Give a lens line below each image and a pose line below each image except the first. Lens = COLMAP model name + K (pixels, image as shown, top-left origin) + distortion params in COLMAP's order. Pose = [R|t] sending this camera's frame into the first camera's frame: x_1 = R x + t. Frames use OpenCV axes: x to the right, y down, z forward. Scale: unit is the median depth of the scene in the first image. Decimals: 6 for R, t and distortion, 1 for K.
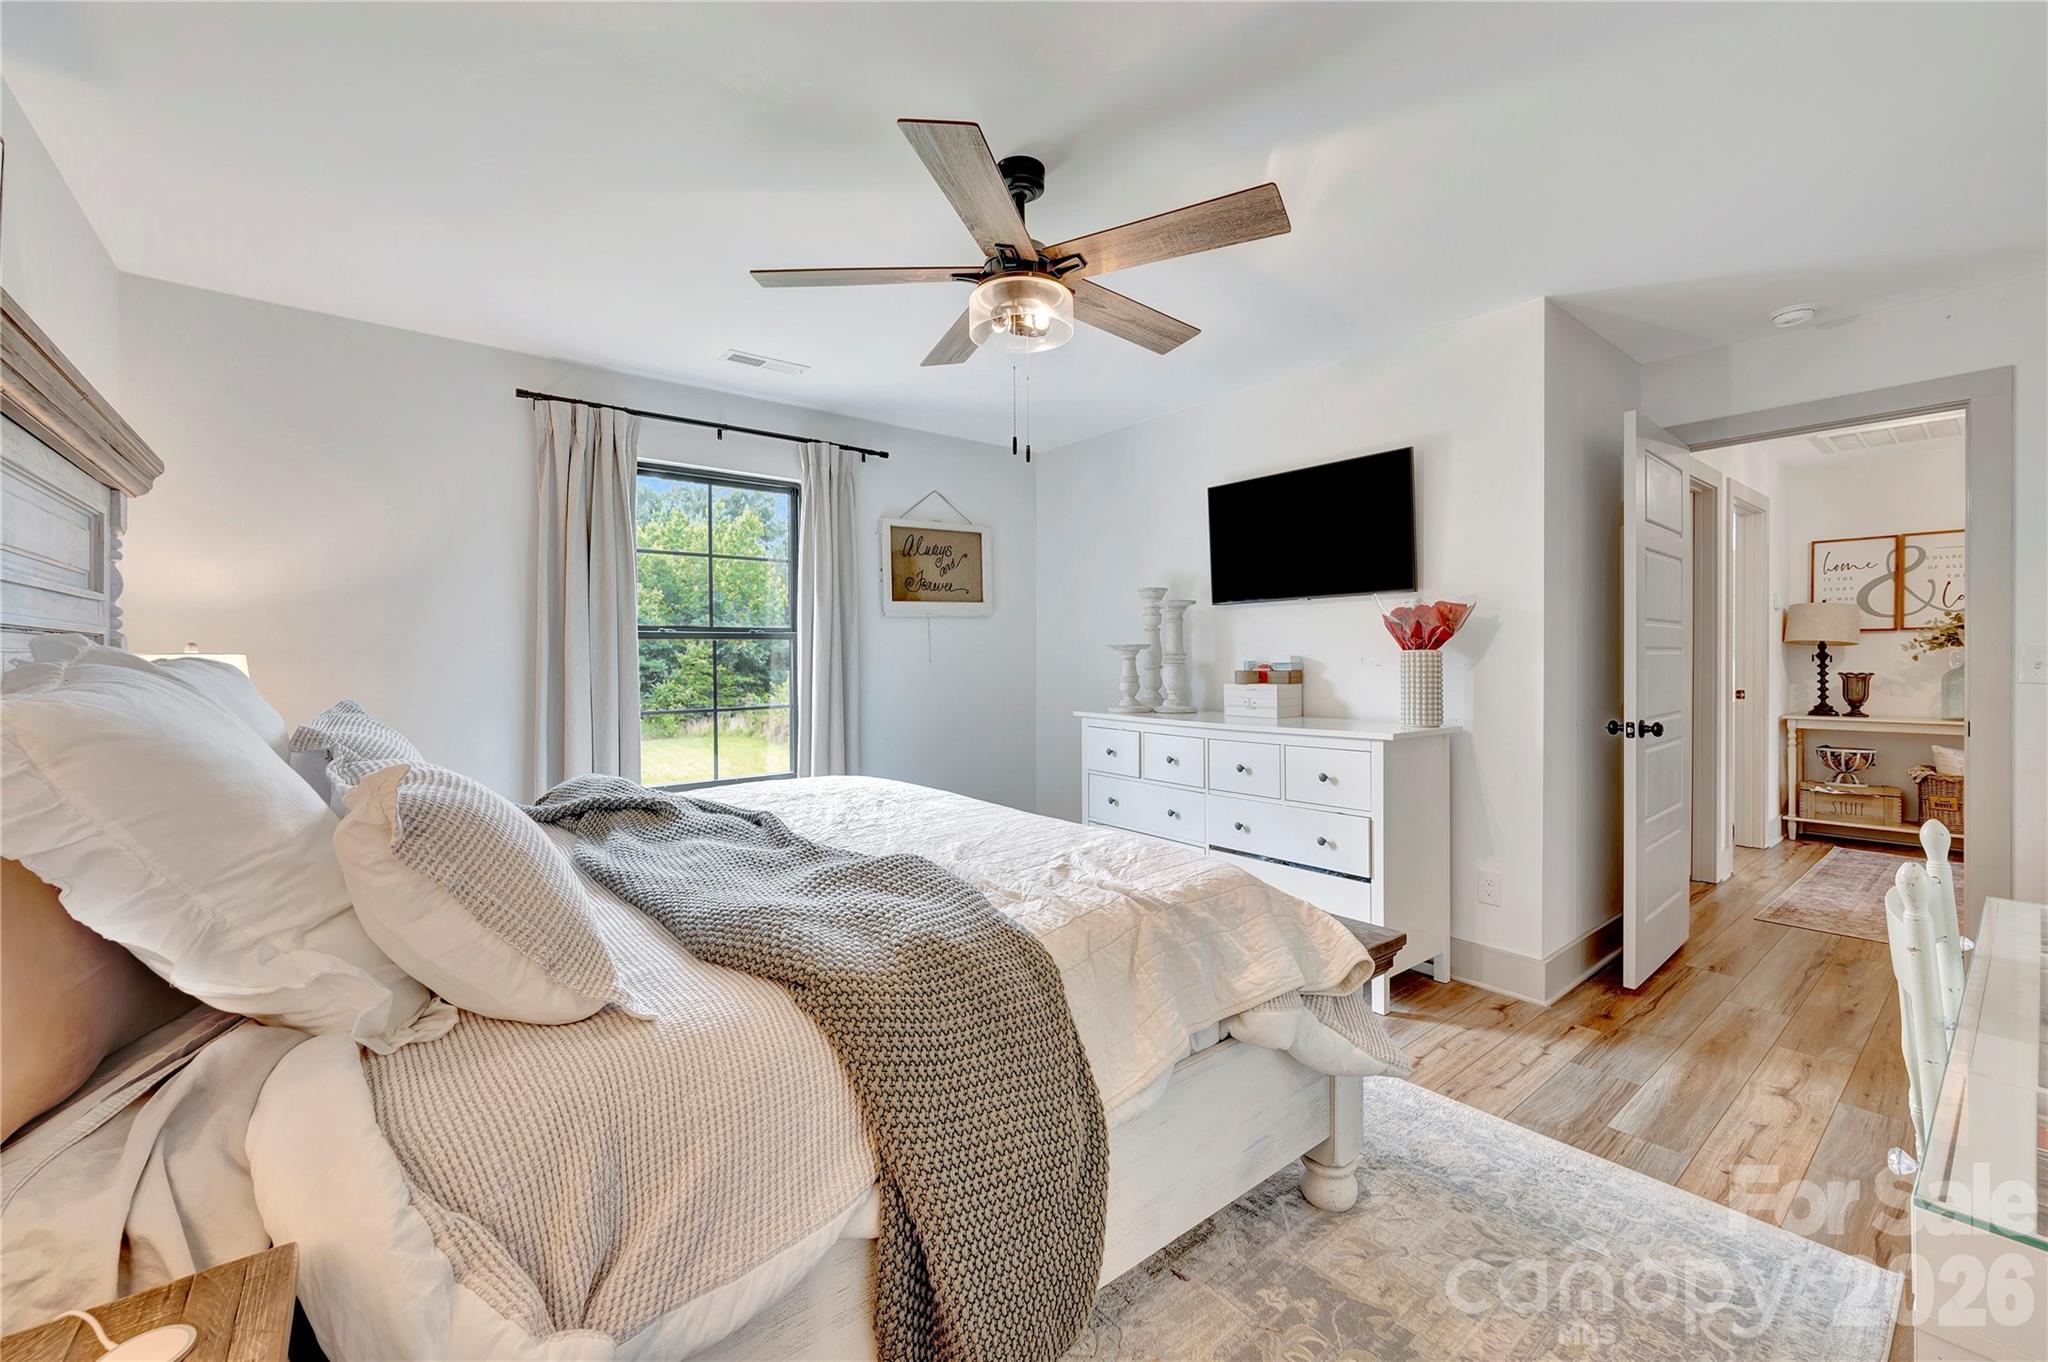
lens RADIAL K [[821.0, 0, 1034.2], [0, 821.0, 667.6], [0, 0, 1]] dist [0.000189, 0.000747]
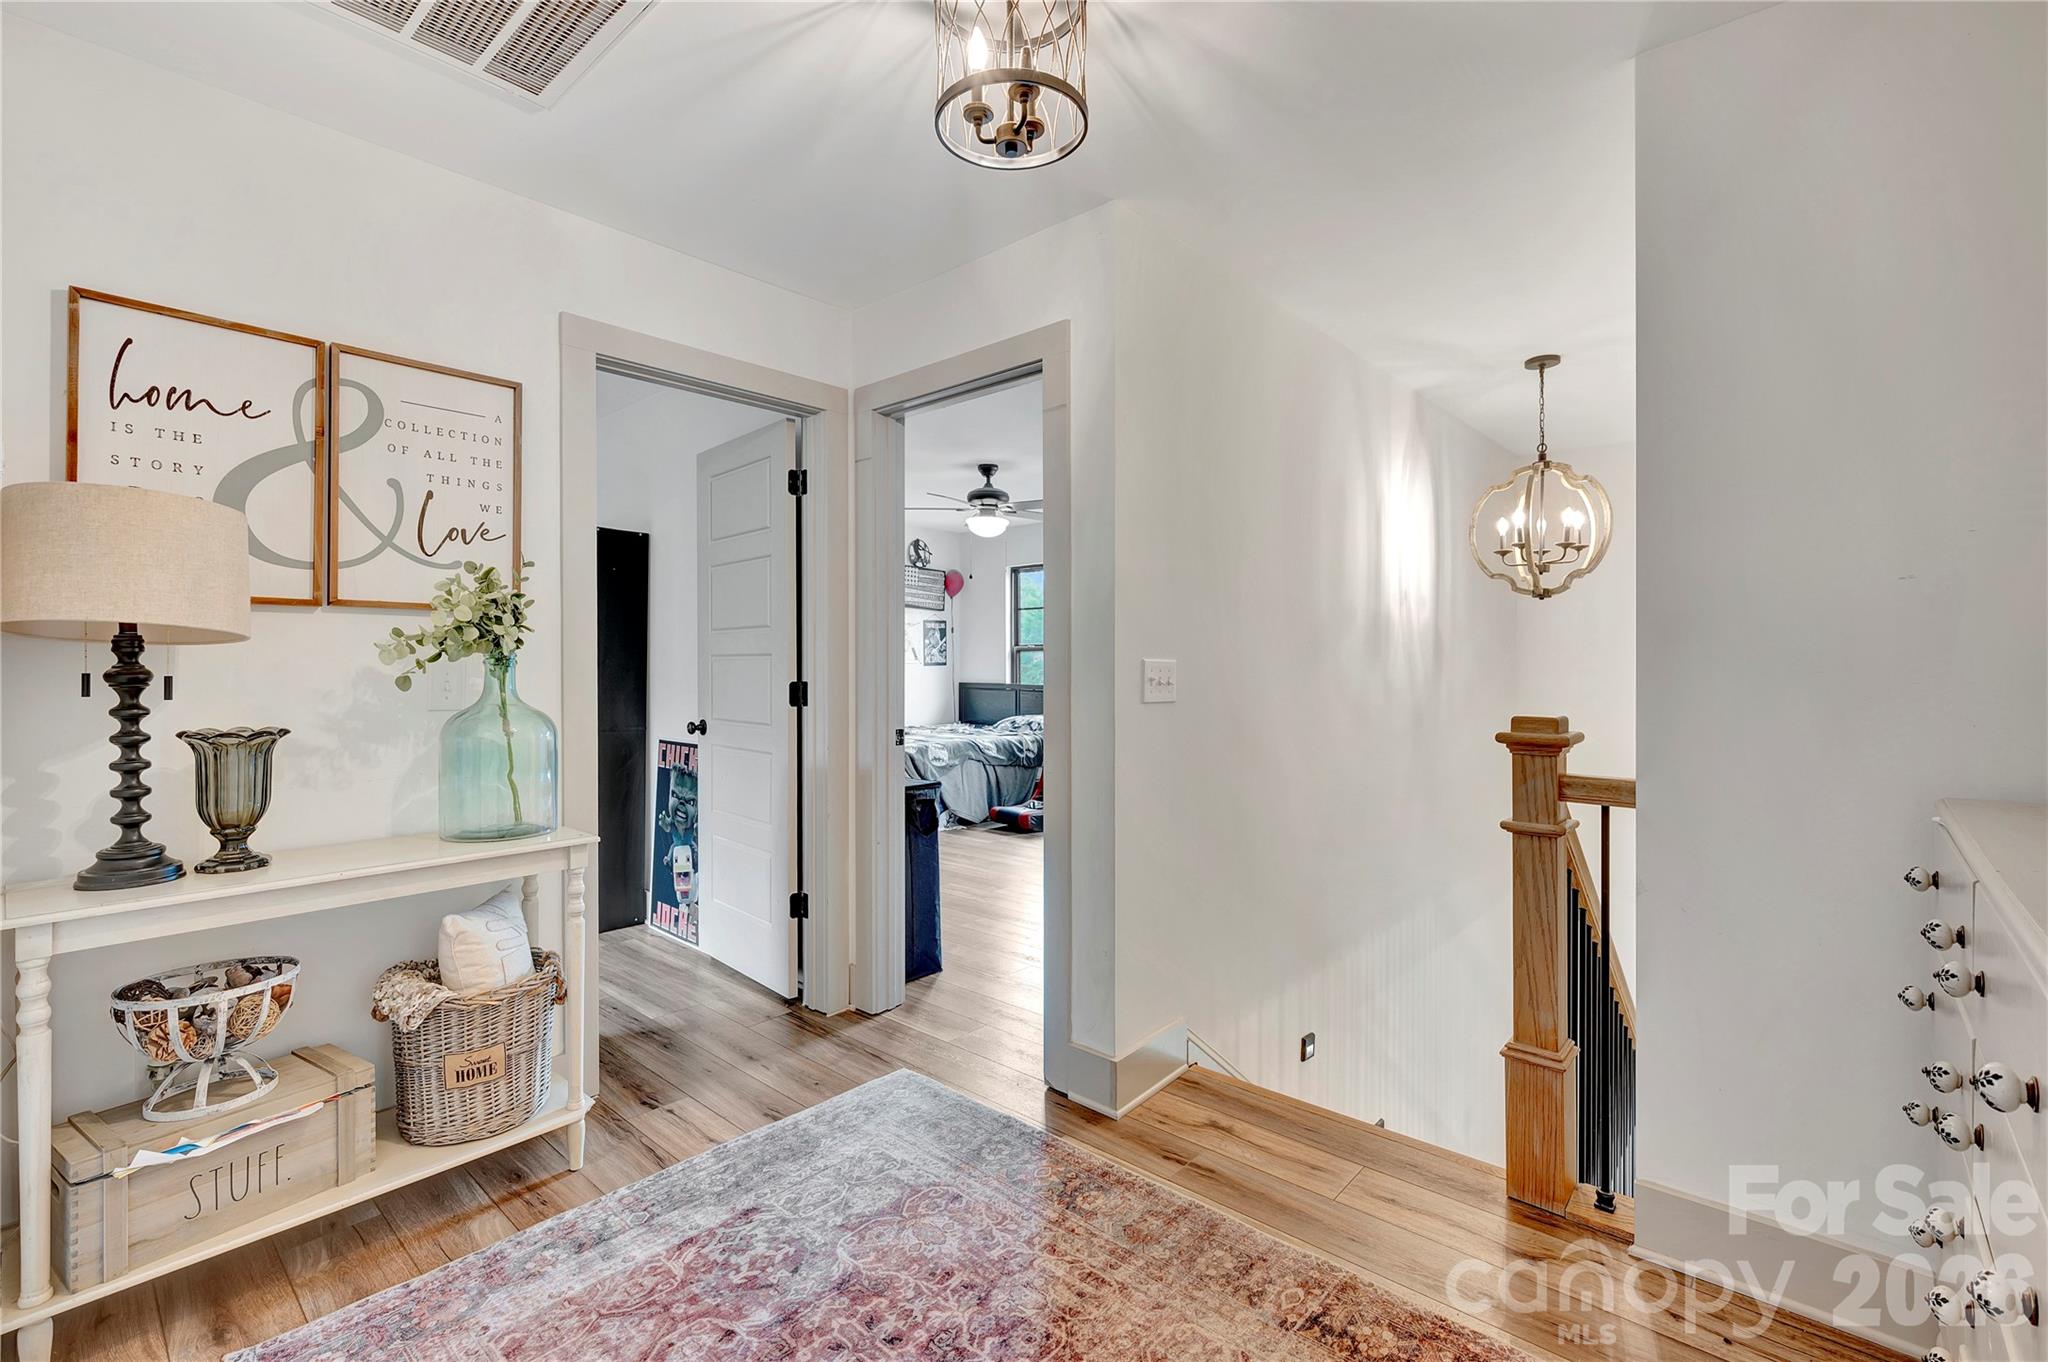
lens RADIAL K [[886.9, 0, 1011.2], [0, 886.9, 666.6], [0, 0, 1]] dist [-0.002660, -0.000294]
pose [[-0.165620, 0.008639, 0.986152, 0.612594], [0.013186, 0.999892, -0.006545, -0.012188], [-0.986102, 0.011919, -0.165716, 0.760506]]
